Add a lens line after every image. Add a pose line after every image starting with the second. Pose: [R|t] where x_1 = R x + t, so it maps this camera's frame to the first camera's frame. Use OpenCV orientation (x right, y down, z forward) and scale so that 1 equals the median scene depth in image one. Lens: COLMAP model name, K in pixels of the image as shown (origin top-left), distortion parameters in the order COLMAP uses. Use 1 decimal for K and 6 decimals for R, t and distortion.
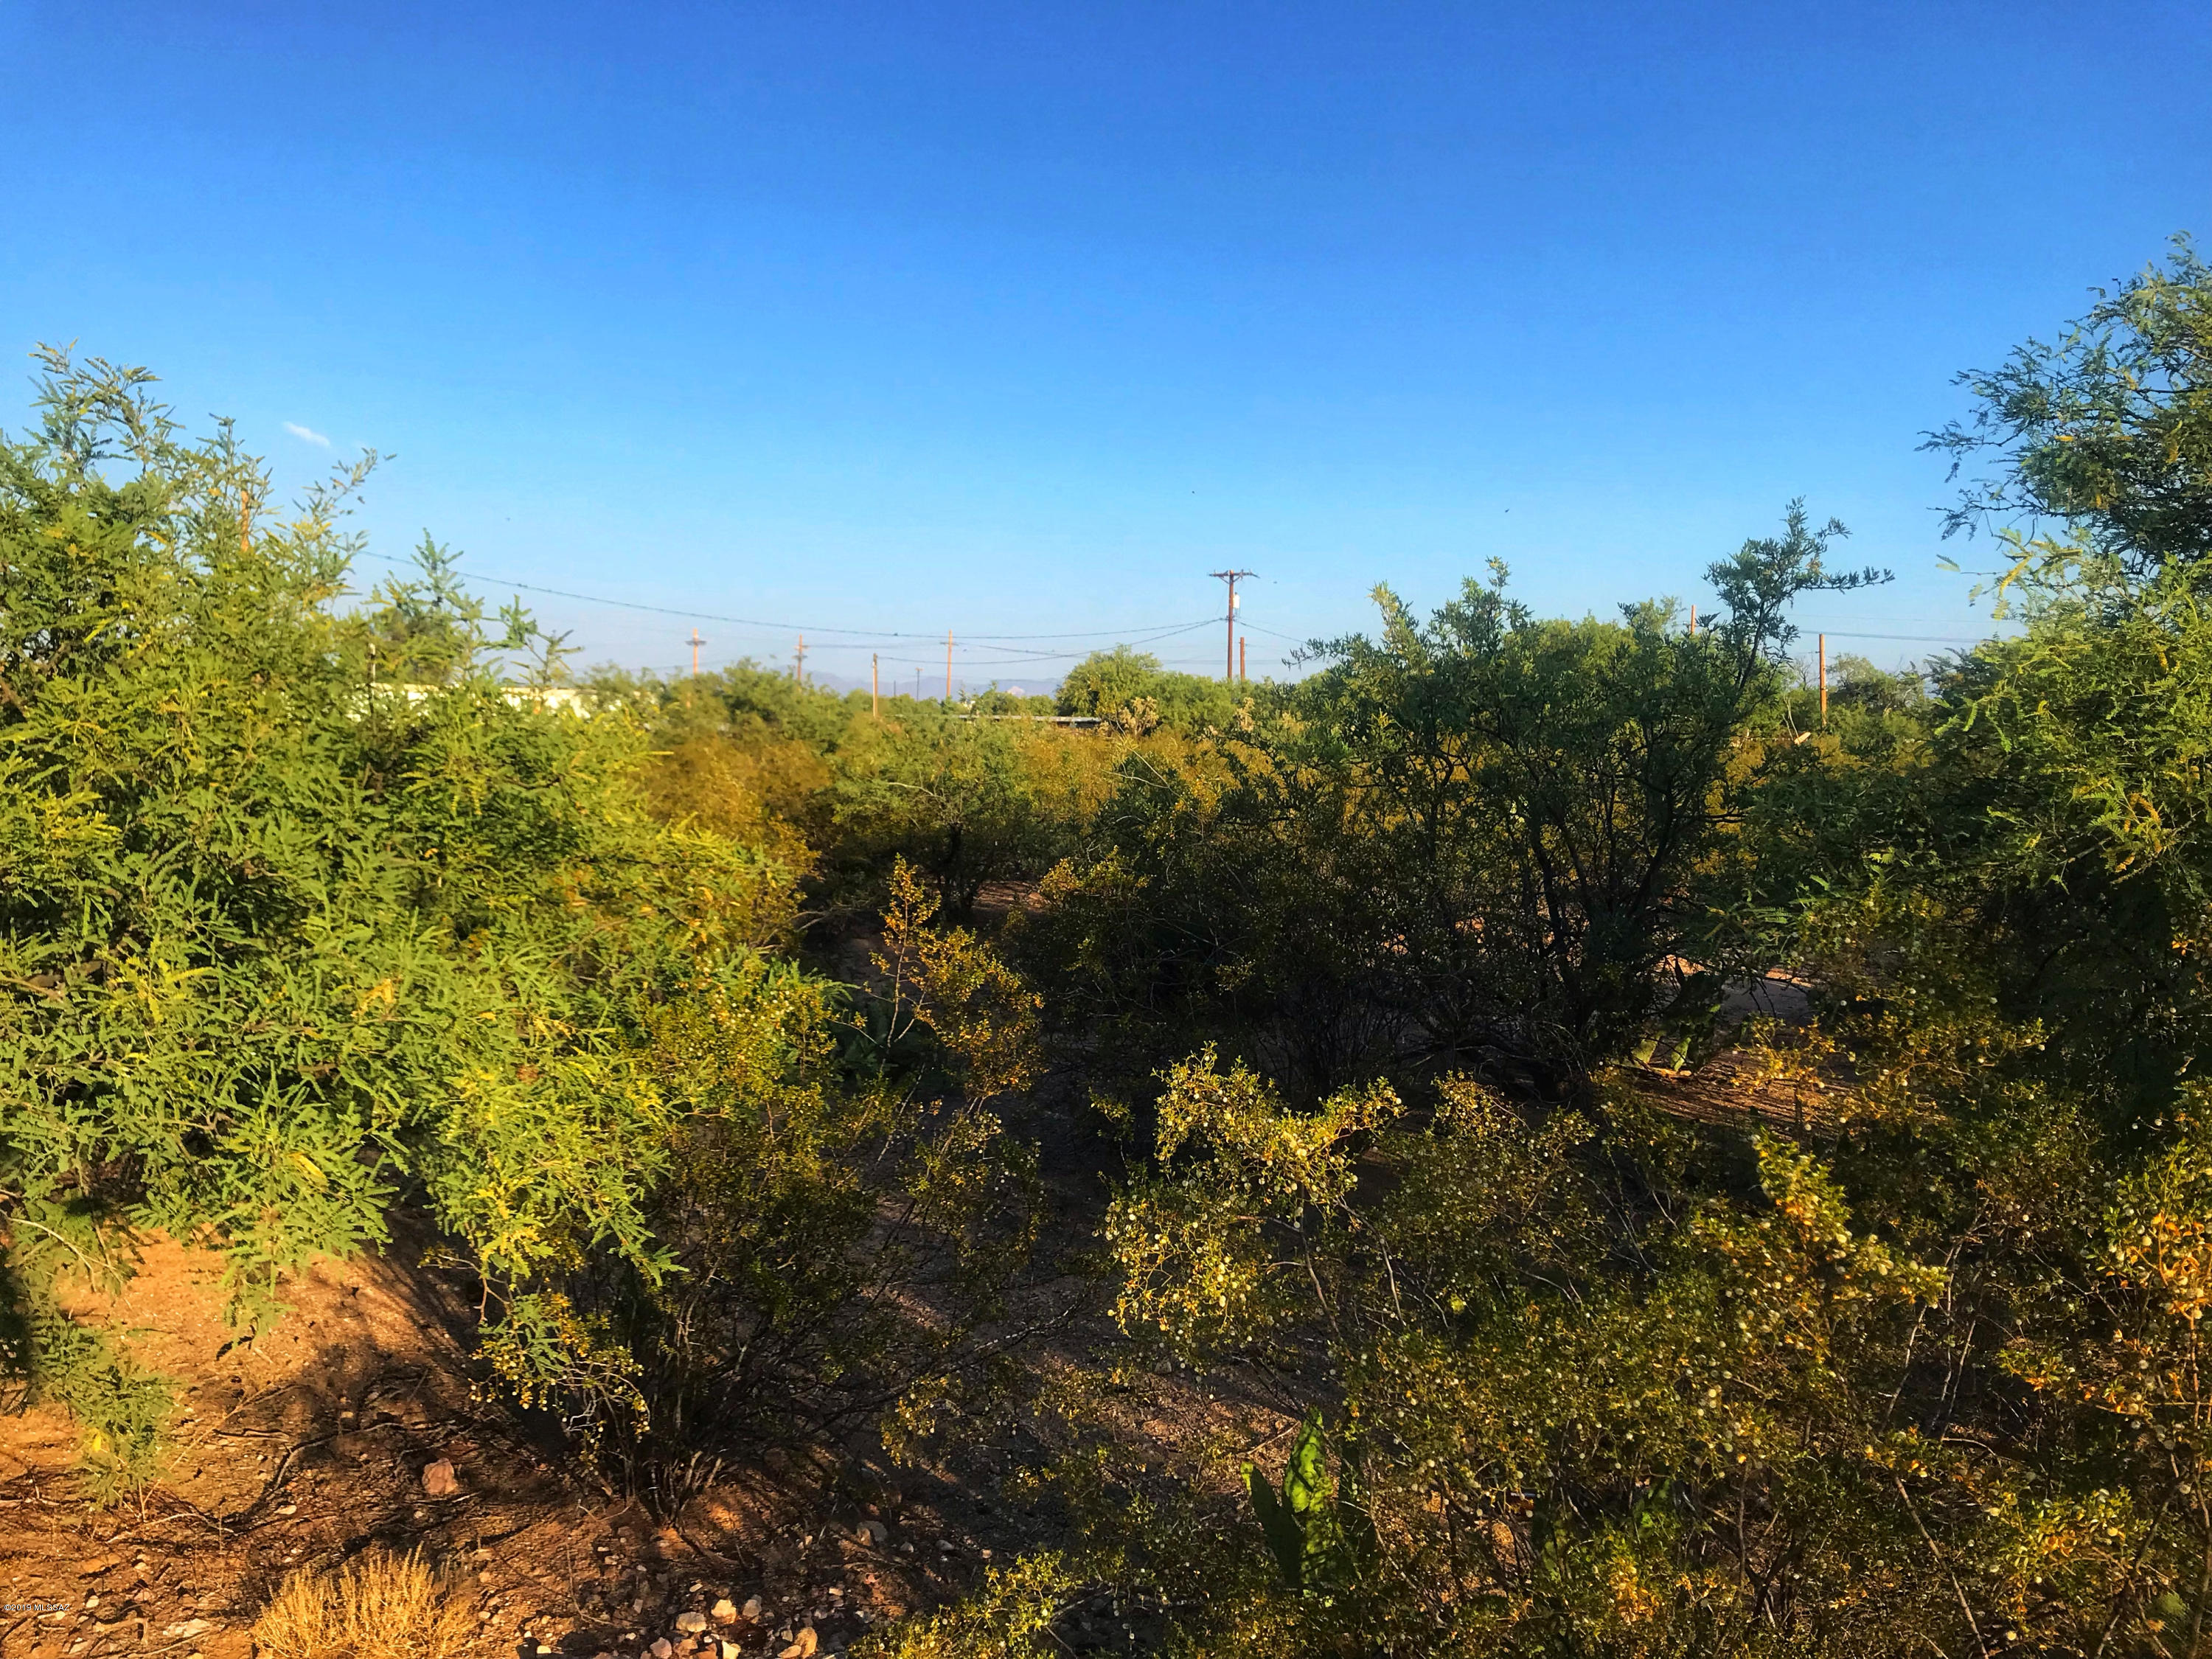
lens RADIAL K [[1808.7, 0, 1104.9], [0, 1808.7, 824.7], [0, 0, 1]] dist [0.001249, -0.000078]
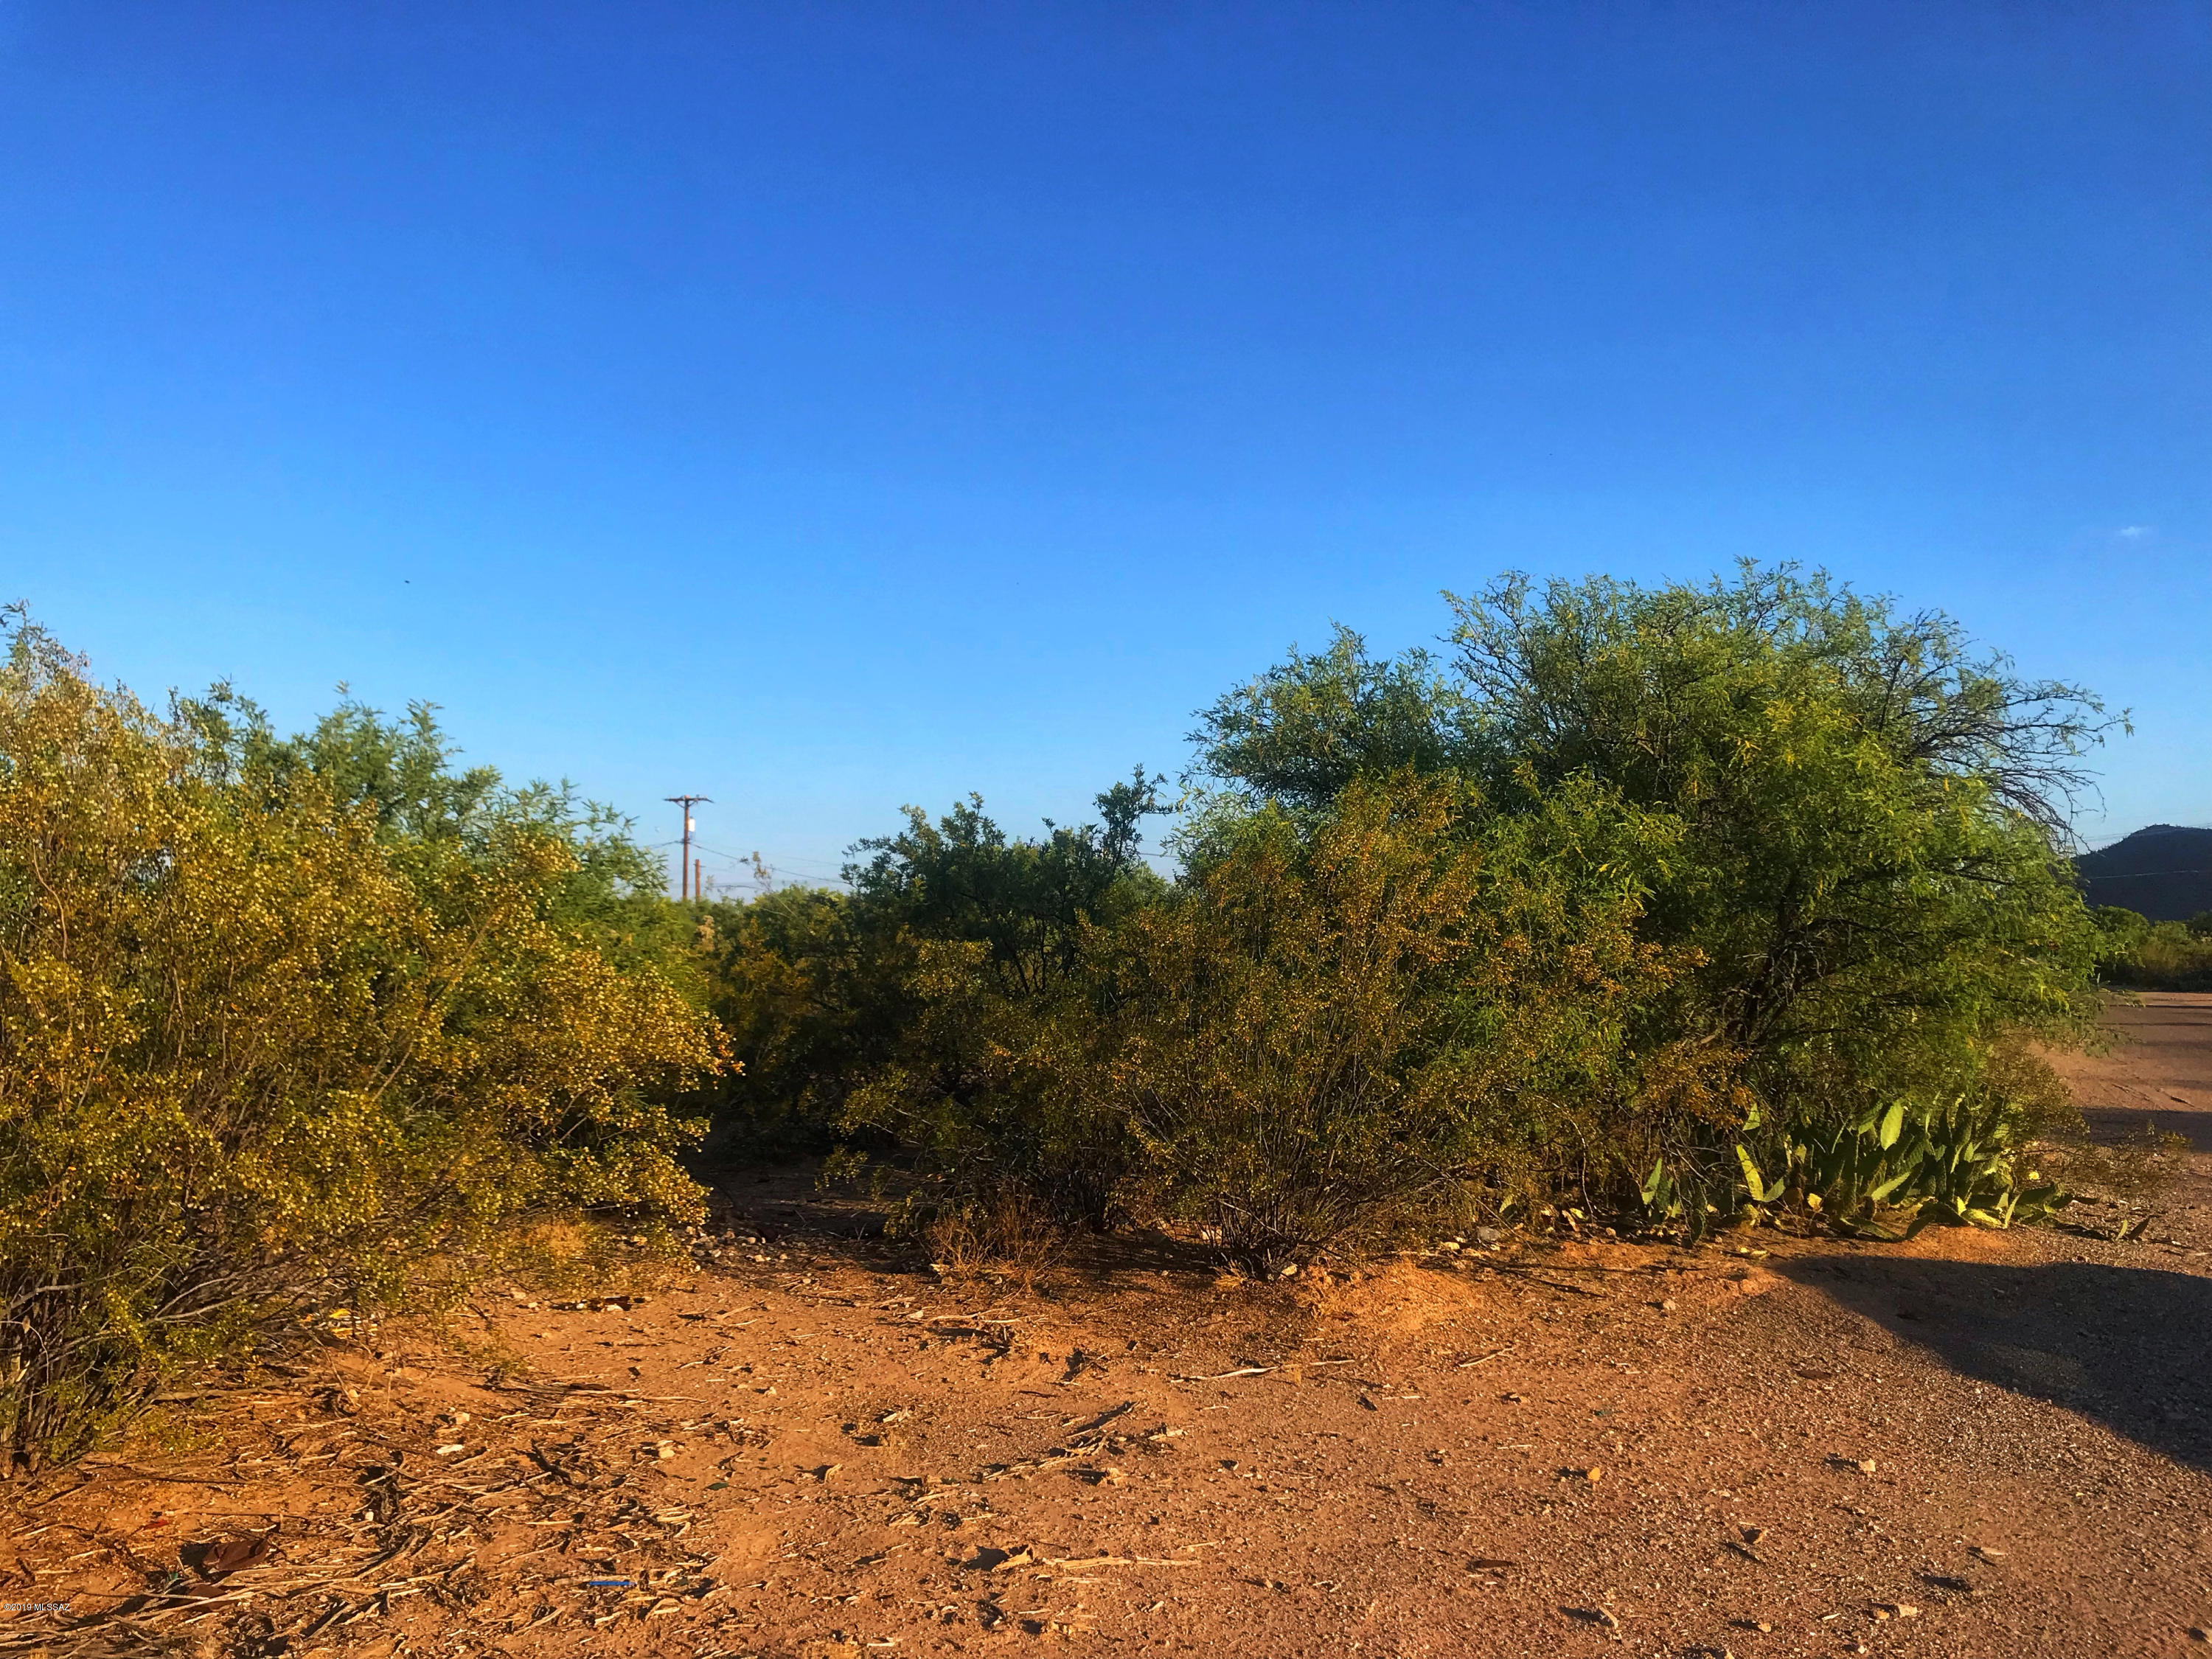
lens RADIAL K [[1808.7, 0, 1105.1], [0, 1808.7, 829.4], [0, 0, 1]] dist [0.001249, -0.000078]
pose [[0.952916, 0.015393, 0.302843, -0.180915], [0.021815, 0.992643, -0.119098, 0.092672], [-0.302449, 0.120097, 0.945569, -0.640155]]
